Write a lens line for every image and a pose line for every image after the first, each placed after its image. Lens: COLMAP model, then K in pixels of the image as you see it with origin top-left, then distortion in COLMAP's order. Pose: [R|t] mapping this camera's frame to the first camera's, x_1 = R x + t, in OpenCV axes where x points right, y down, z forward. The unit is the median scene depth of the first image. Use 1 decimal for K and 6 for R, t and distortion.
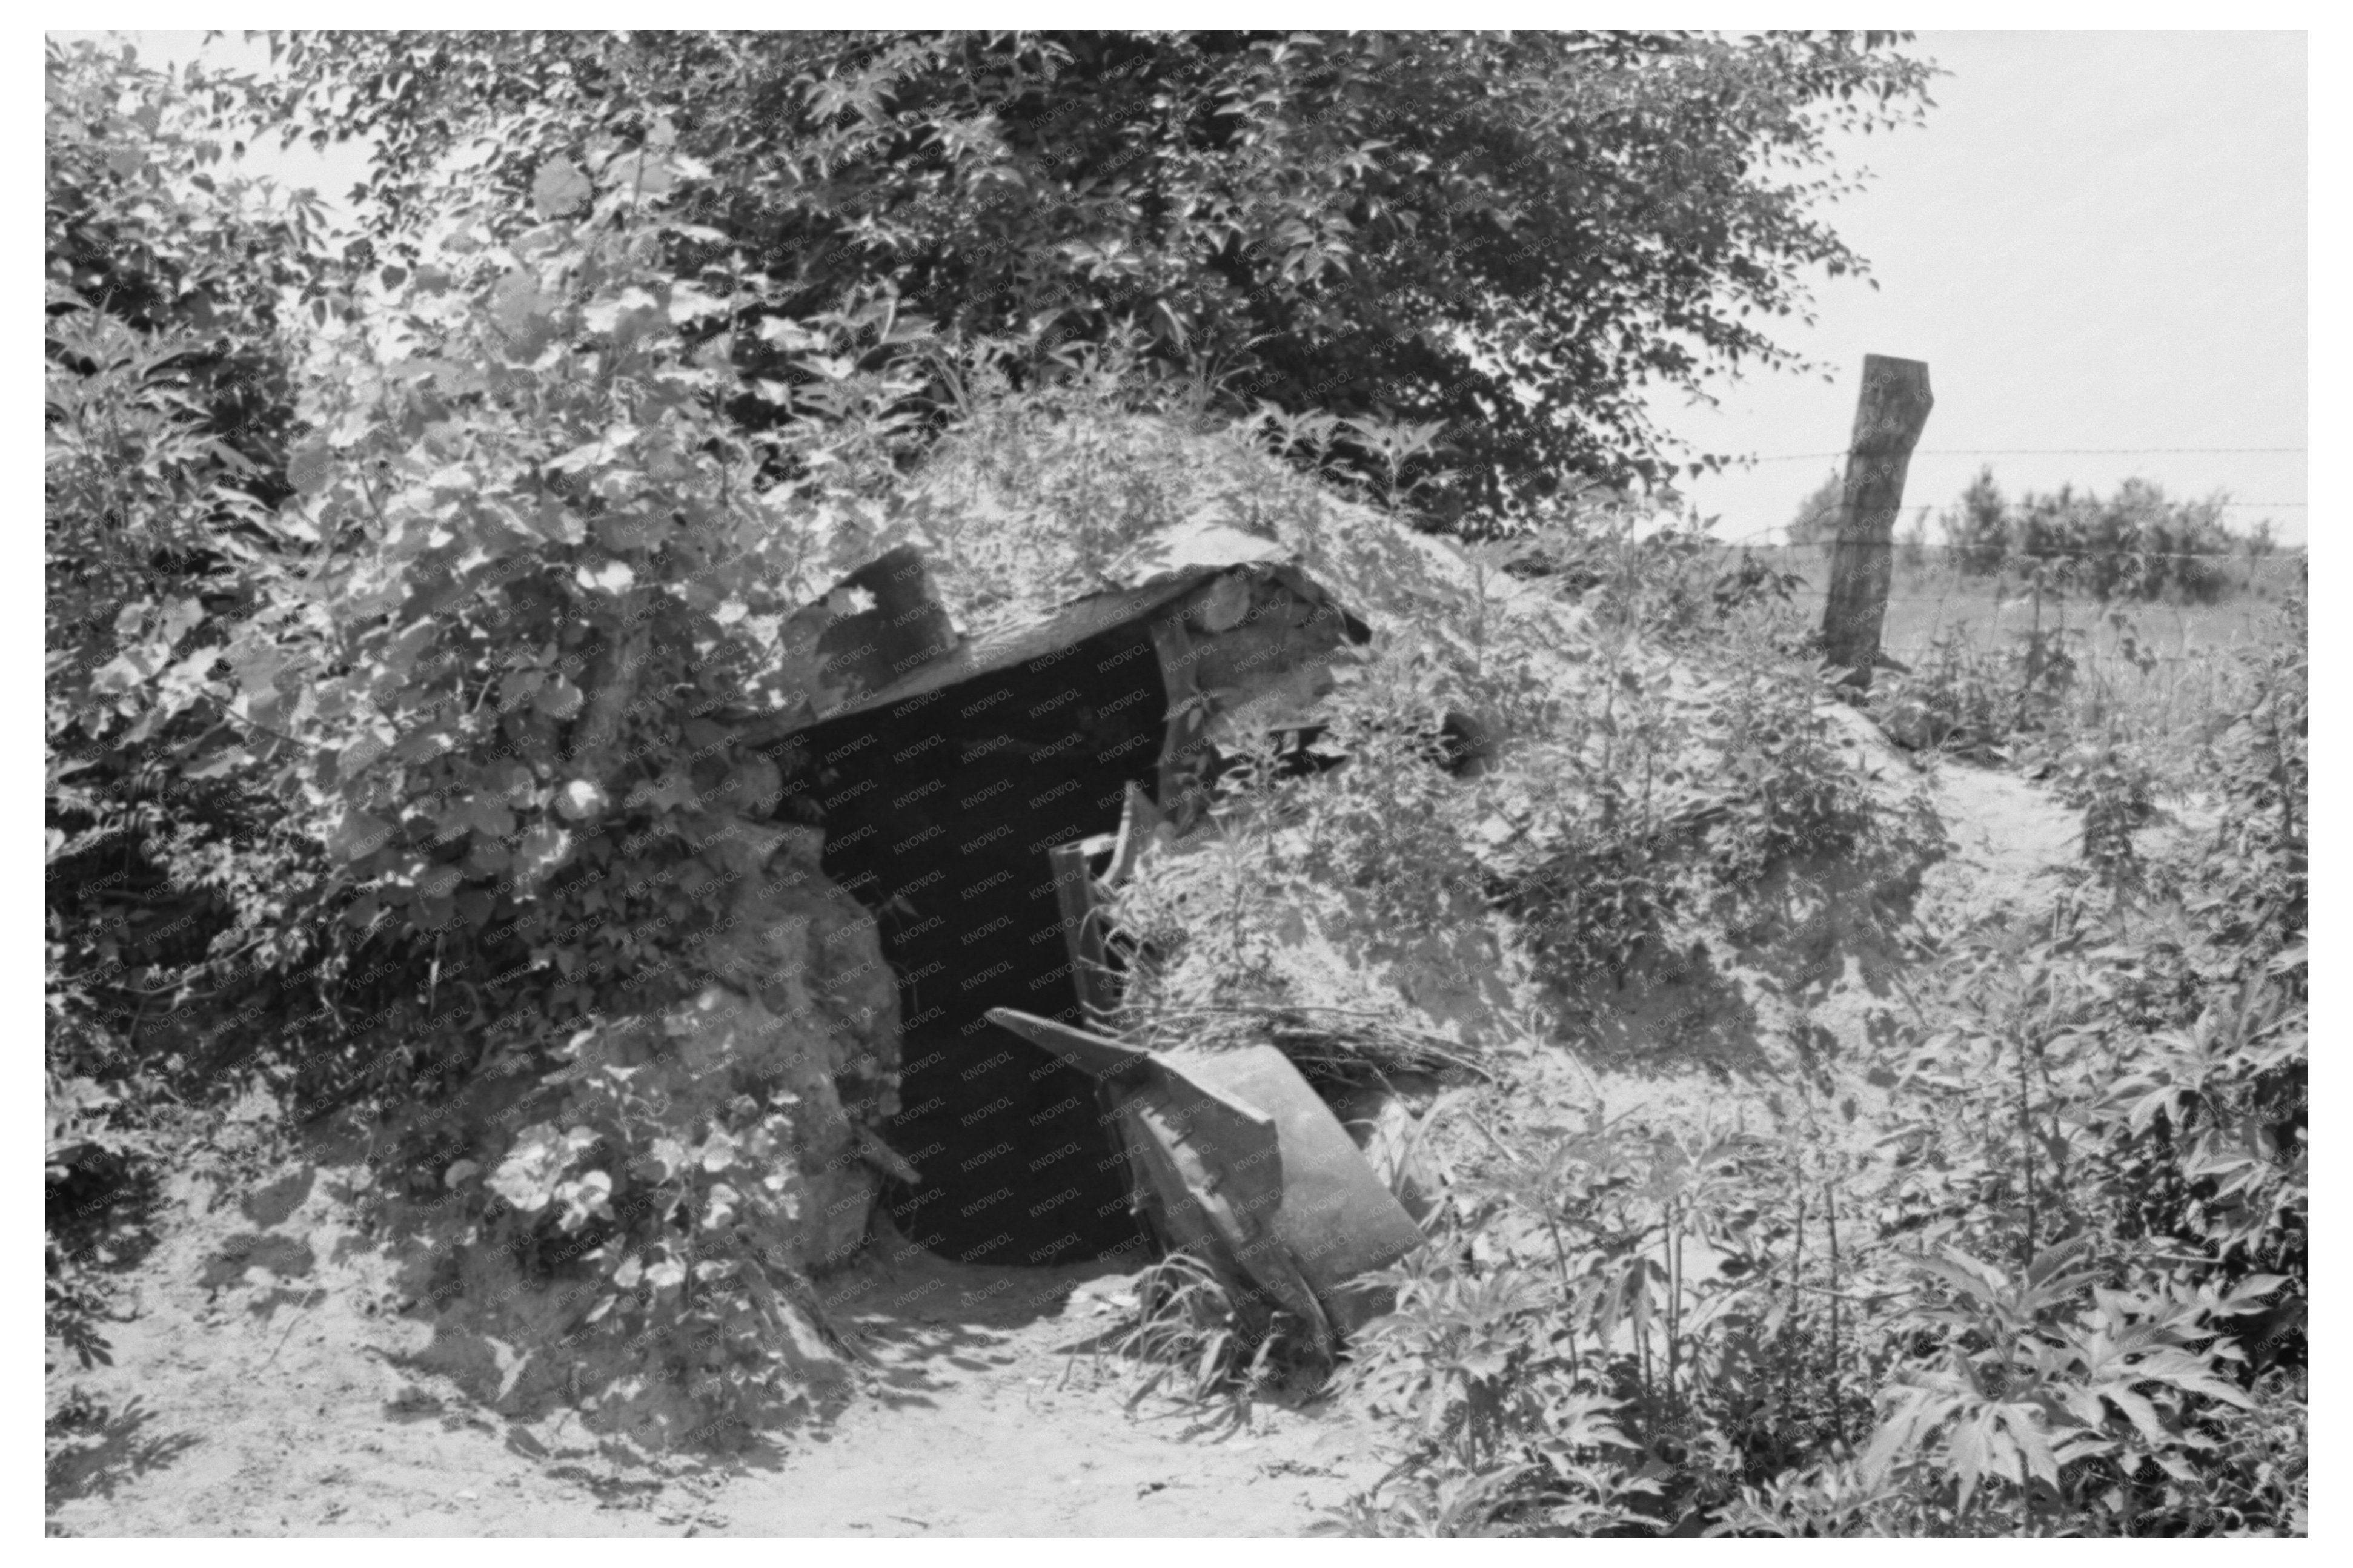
lens RADIAL K [[3642.9, 0, 1206.6], [0, 3642.9, 862.8], [0, 0, 1]] dist [0.202756, -0.177630]
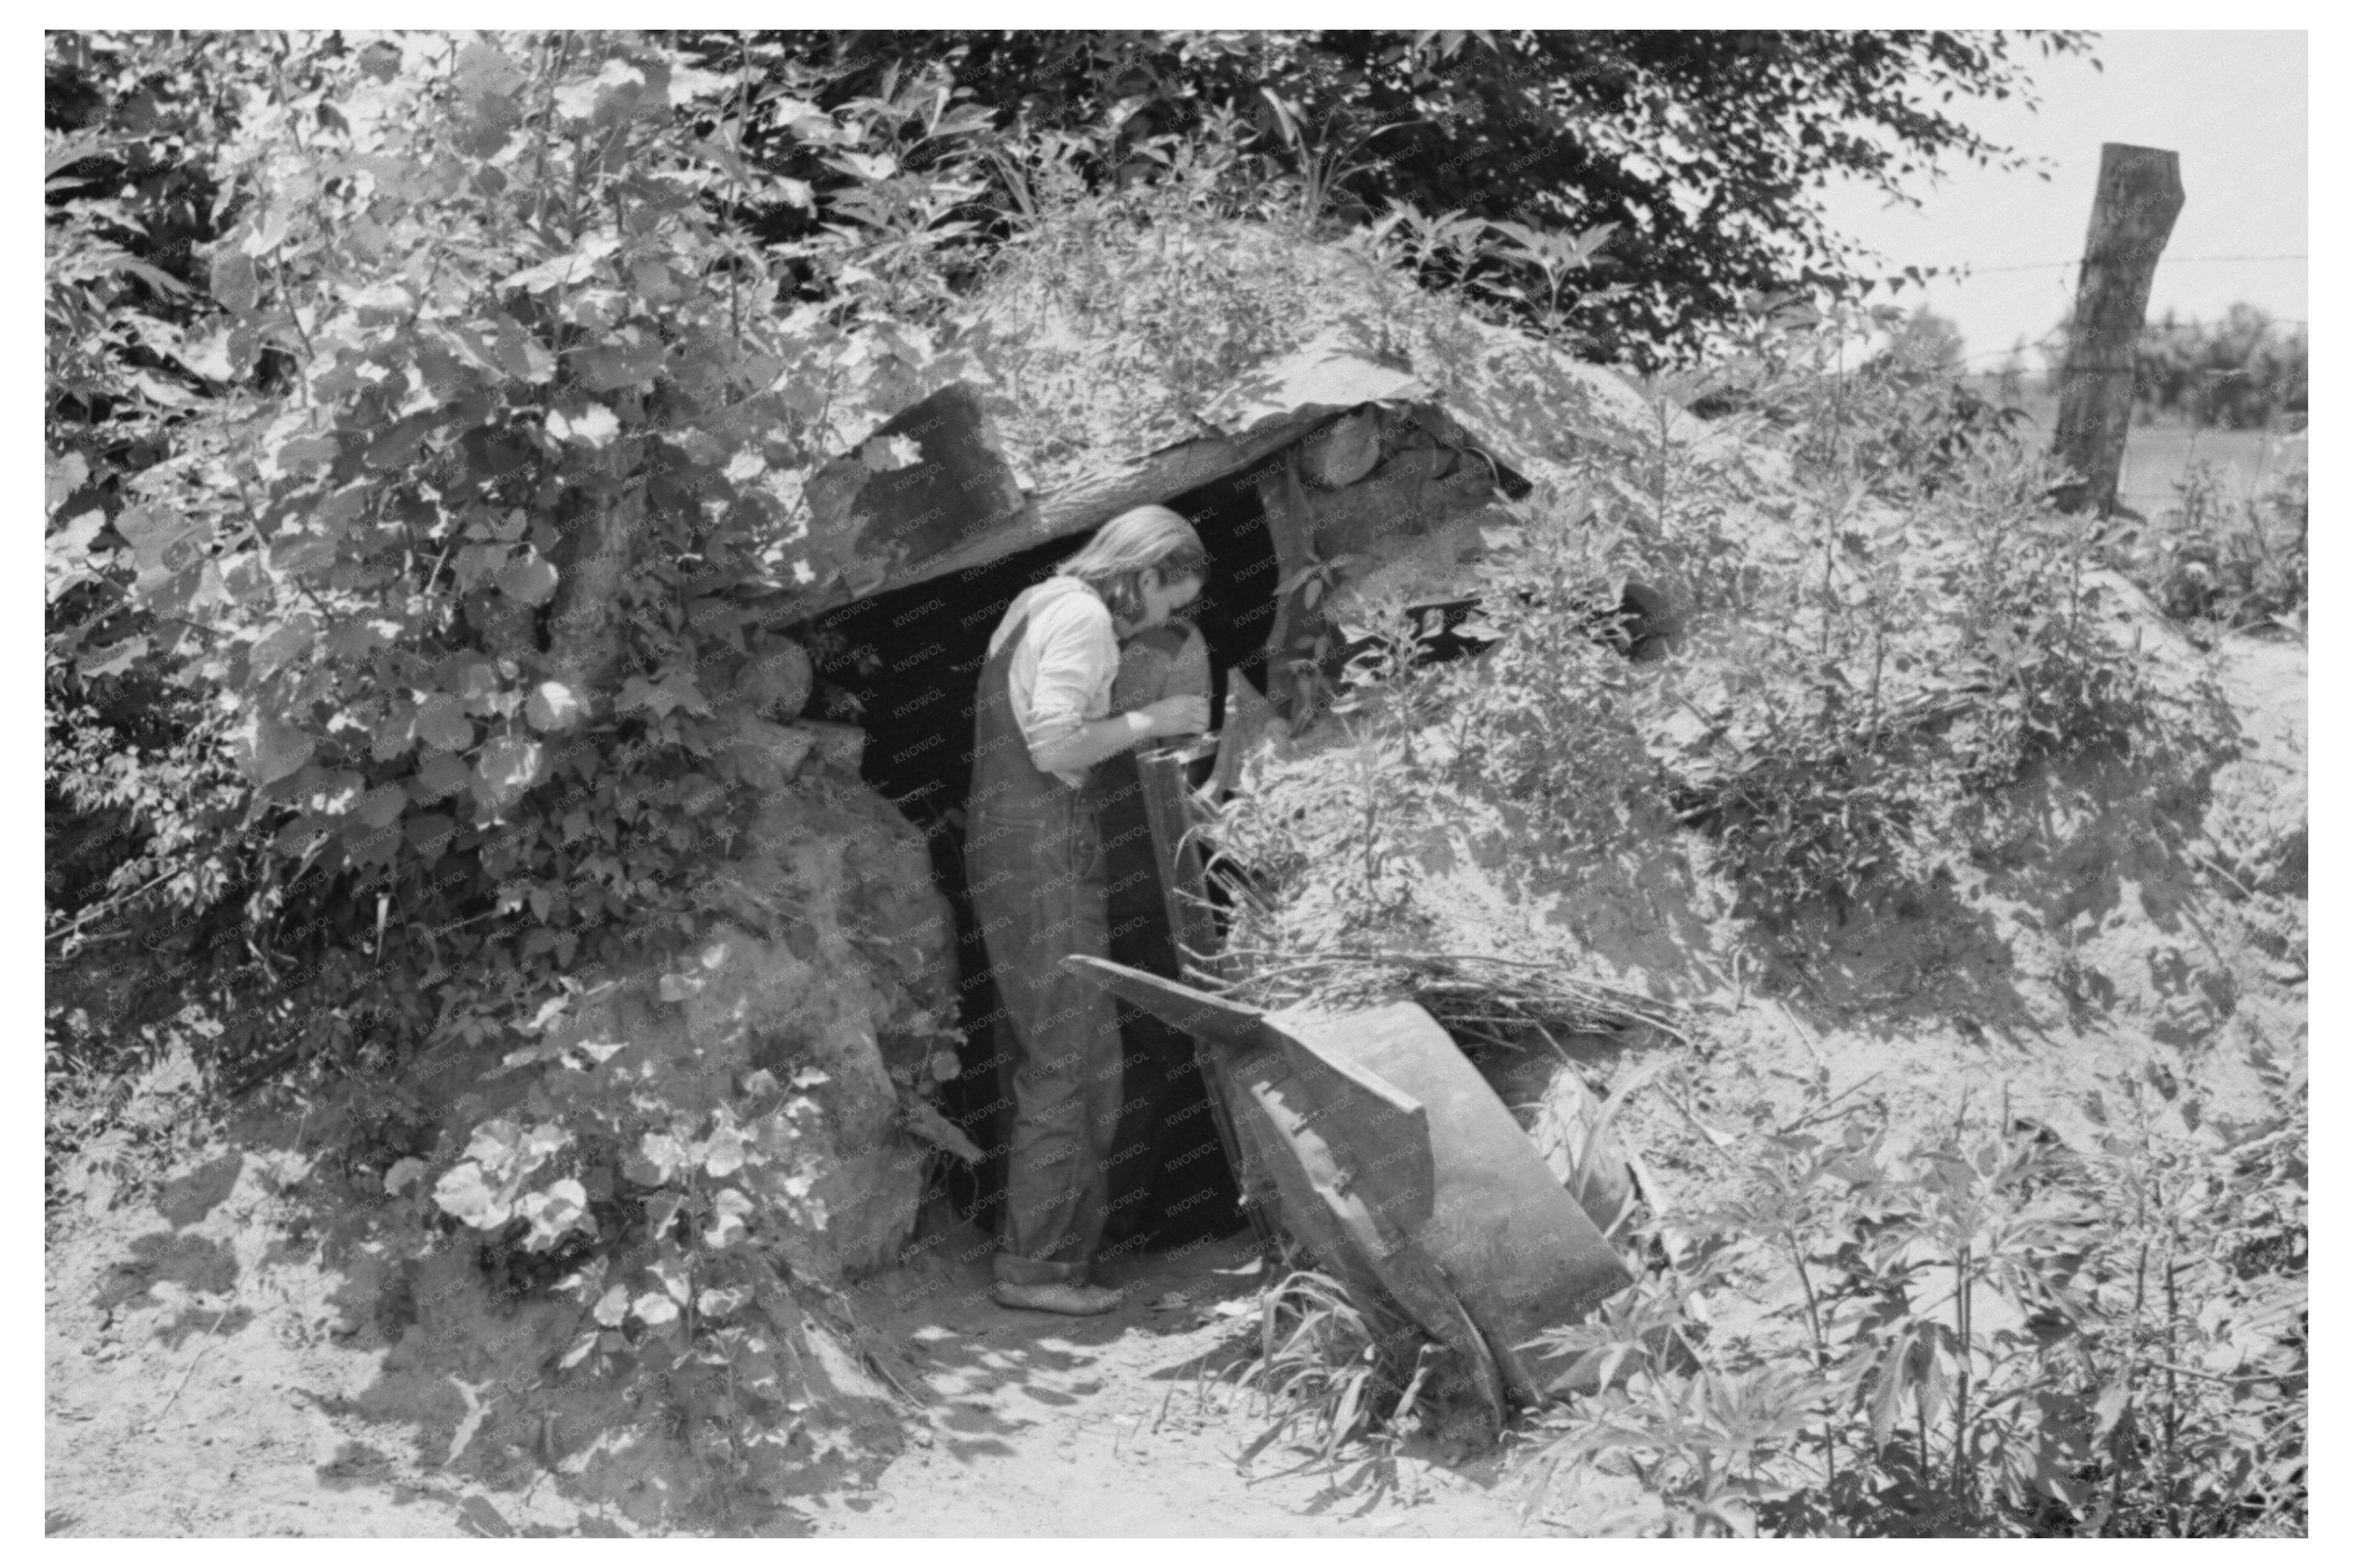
lens RADIAL K [[3642.9, 0, 1206.6], [0, 3642.9, 862.8], [0, 0, 1]] dist [0.202756, -0.177630]
pose [[0.999747, -0.004283, -0.022061, -0.009708], [0.005241, 0.999038, 0.043550, -0.015273], [0.021853, -0.043654, 0.998808, 0.184066]]
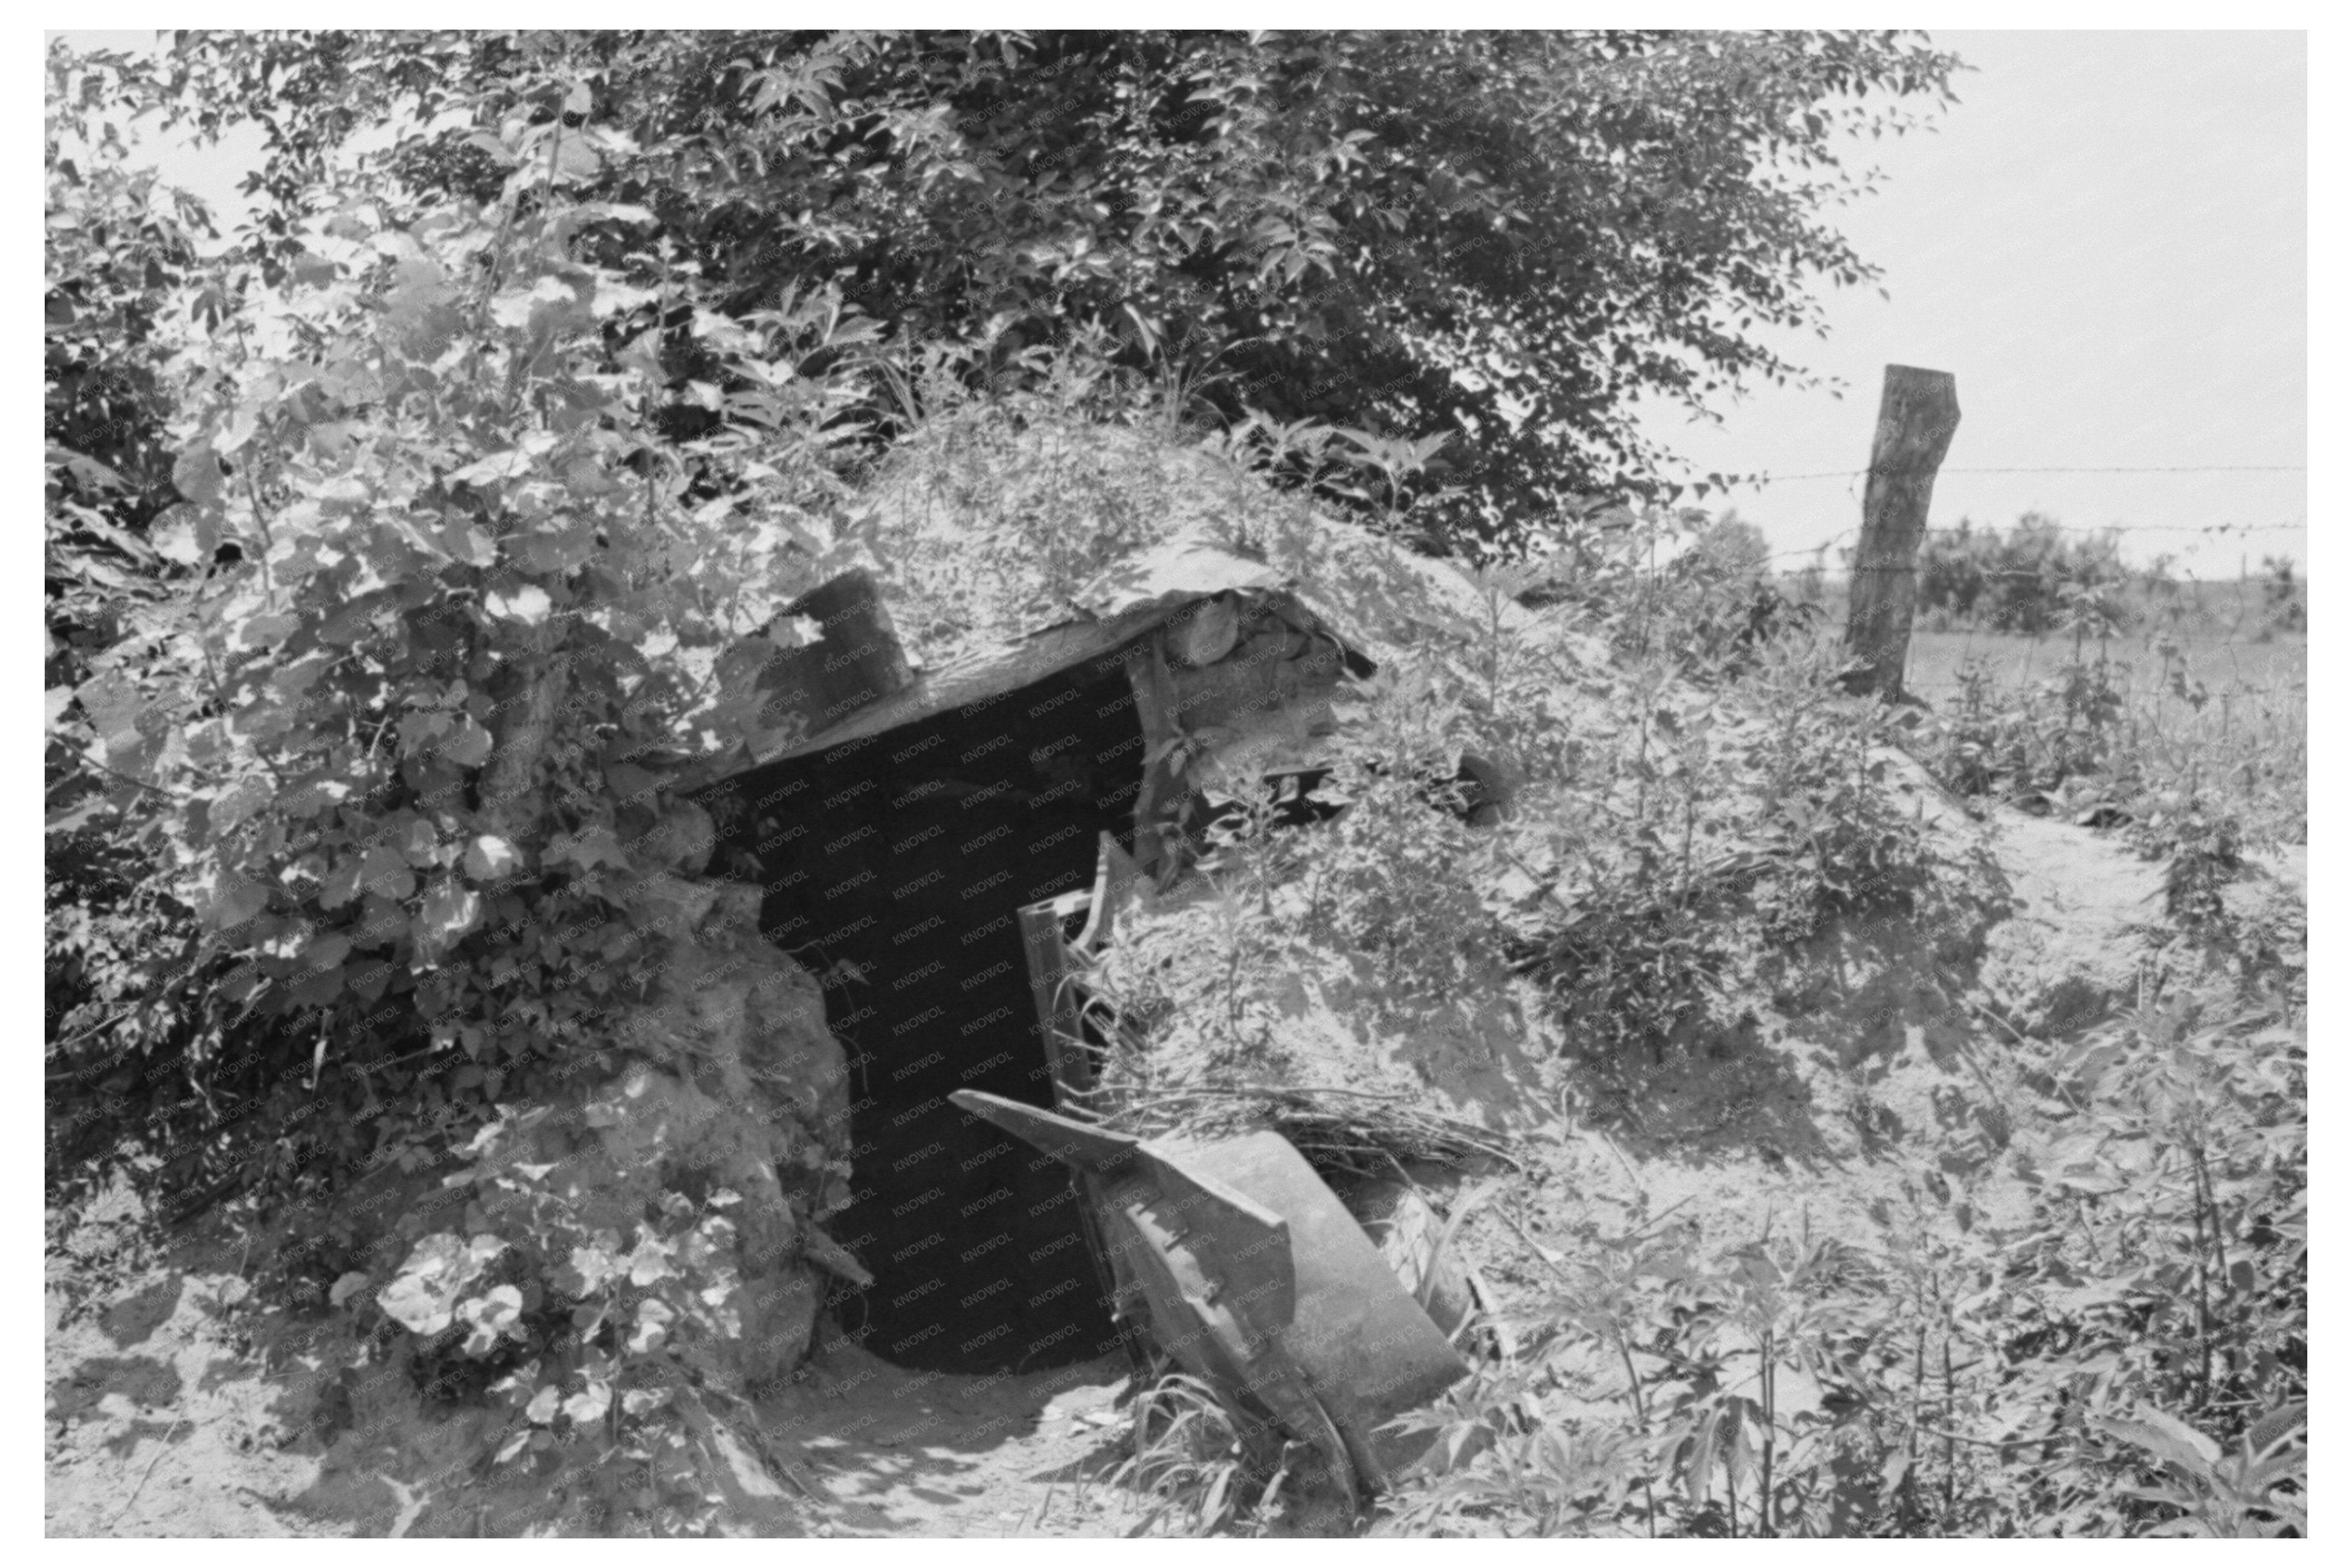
lens RADIAL K [[3641.4, 0, 1206.1], [0, 3641.4, 862.8], [0, 0, 1]] dist [0.202756, -0.177630]
pose [[0.999623, -0.001865, 0.027400, -0.021694], [0.002117, 0.999956, -0.009151, -0.006786], [-0.027382, 0.009205, 0.999583, 0.108393]]
